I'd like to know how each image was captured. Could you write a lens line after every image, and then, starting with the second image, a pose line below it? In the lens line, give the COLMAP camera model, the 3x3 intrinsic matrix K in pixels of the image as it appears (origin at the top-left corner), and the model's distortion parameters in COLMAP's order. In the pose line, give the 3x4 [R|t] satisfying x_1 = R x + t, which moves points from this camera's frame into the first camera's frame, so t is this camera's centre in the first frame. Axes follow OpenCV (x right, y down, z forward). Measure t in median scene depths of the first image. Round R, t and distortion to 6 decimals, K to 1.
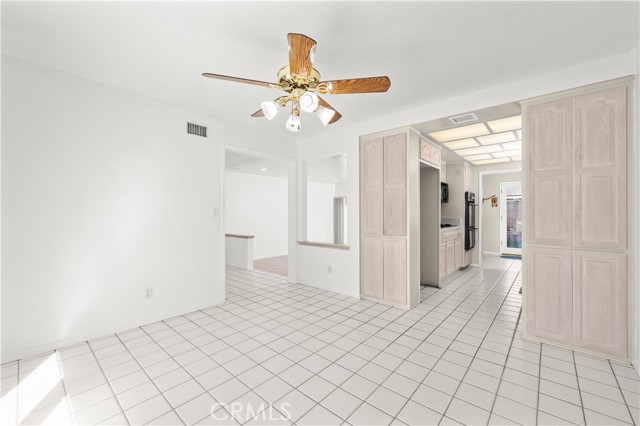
lens RADIAL K [[261.8, 0, 320.0], [0, 261.8, 213.0], [0, 0, 1]] dist [-0.001306, -0.000096]
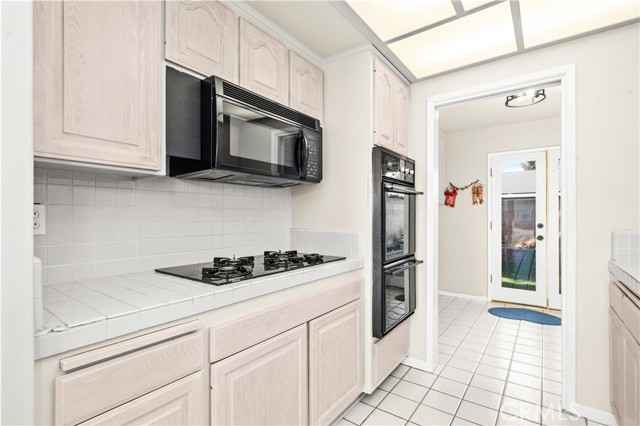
lens RADIAL K [[298.9, 0, 320.0], [0, 298.9, 213.0], [0, 0, 1]] dist [0.003622, 0.000501]
pose [[0.996787, 0.005827, 0.079889, 0.380039], [-0.005131, 0.999947, -0.008911, -0.000337], [-0.079937, 0.008472, 0.996764, 0.538863]]
